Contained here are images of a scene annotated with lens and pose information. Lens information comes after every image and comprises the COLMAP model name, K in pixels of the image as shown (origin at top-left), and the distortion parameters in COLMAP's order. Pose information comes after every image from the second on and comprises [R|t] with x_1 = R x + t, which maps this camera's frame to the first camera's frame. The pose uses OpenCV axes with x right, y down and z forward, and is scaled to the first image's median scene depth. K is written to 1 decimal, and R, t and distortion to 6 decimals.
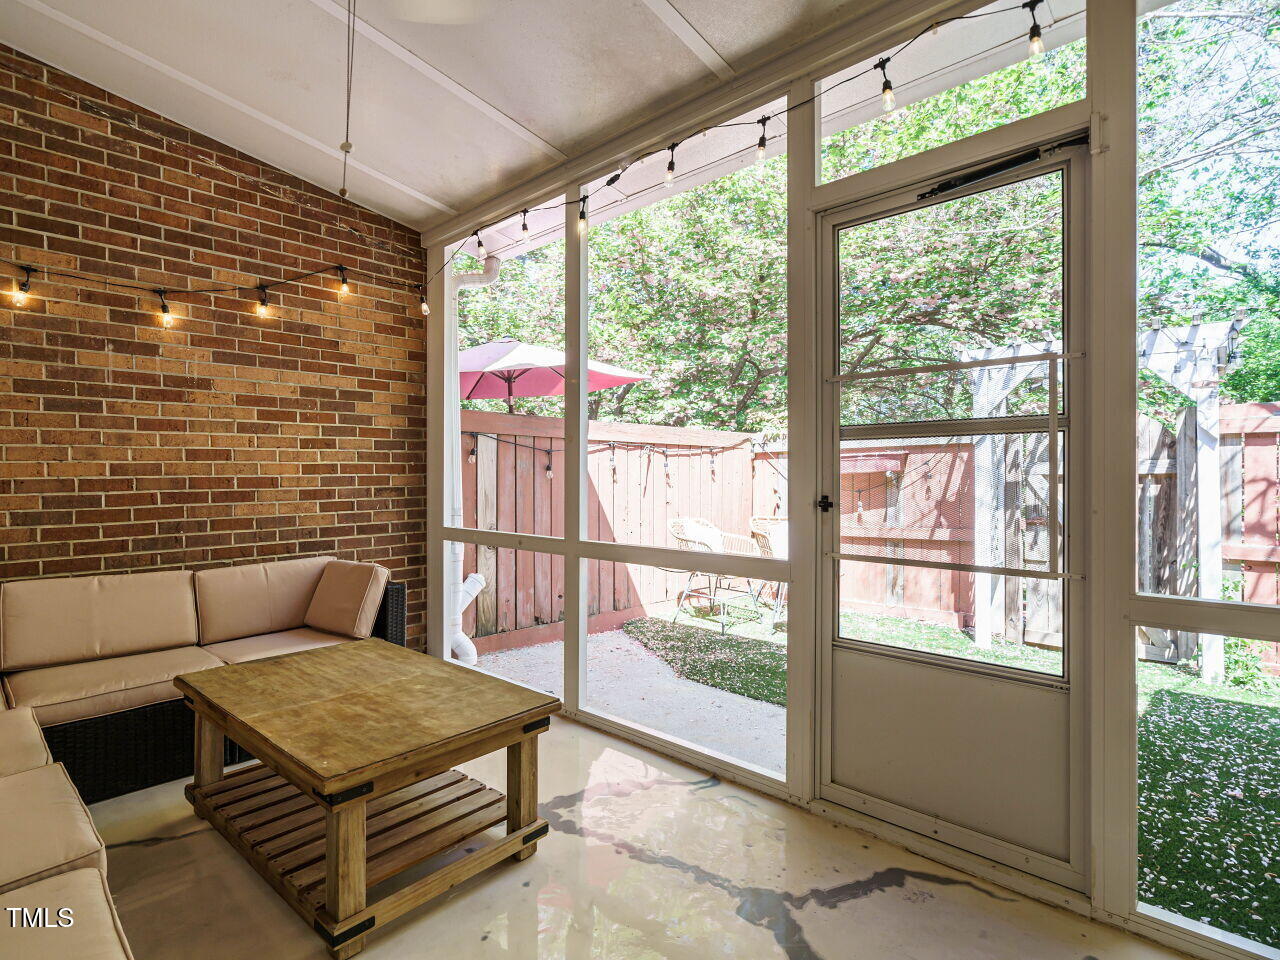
lens RADIAL K [[645.4, 0, 642.3], [0, 645.4, 480.9], [0, 0, 1]] dist [0.000937, 0.000012]
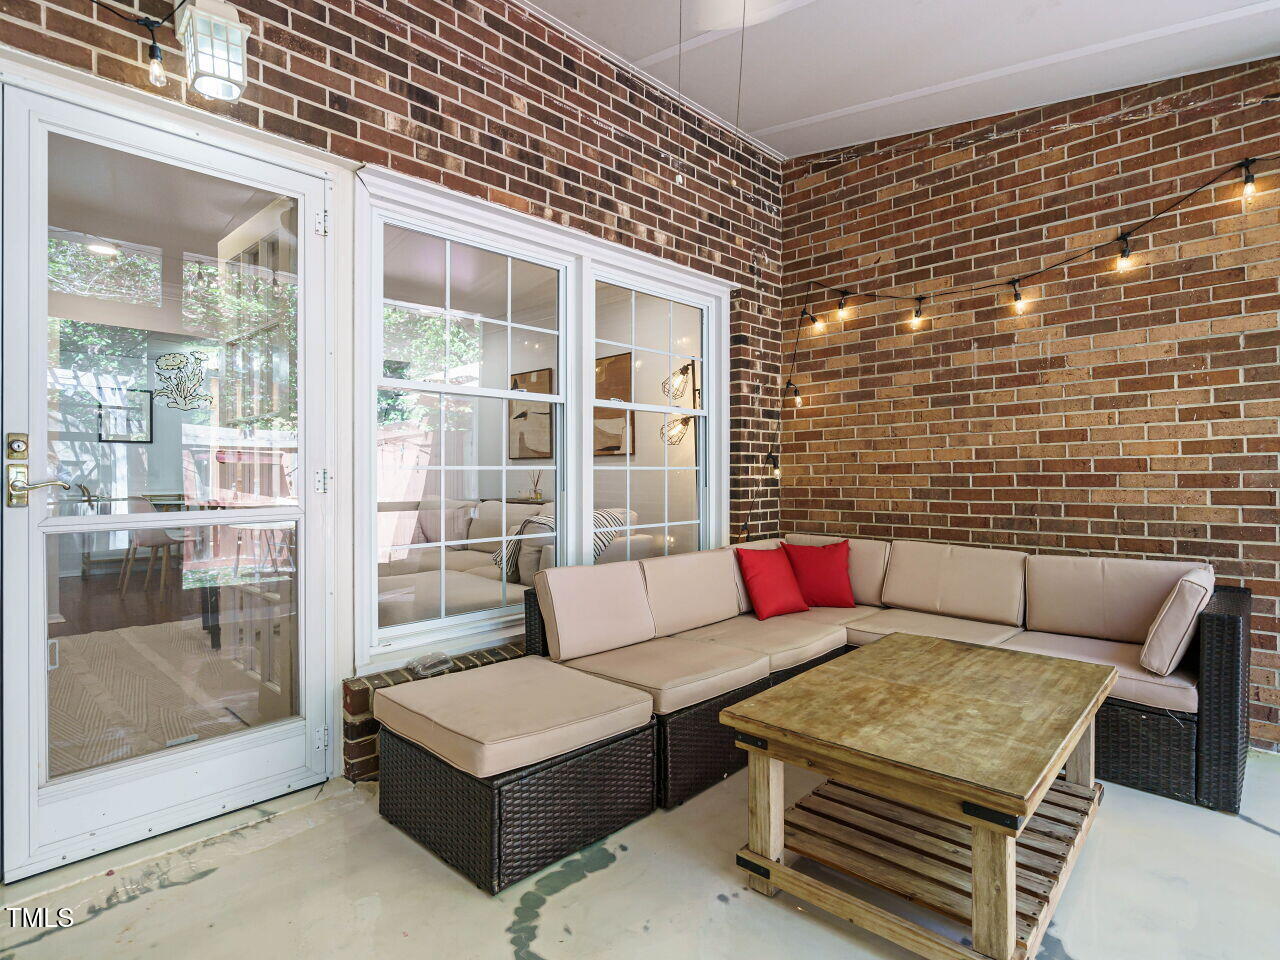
lens RADIAL K [[675.0, 0, 637.5], [0, 675.0, 474.0], [0, 0, 1]] dist [0.000486, 0.000470]
pose [[-0.025893, 0.004835, -0.999653, 0.357912], [-0.001701, 0.999987, 0.004880, 0.012443], [0.999663, 0.001827, -0.025885, 0.423064]]
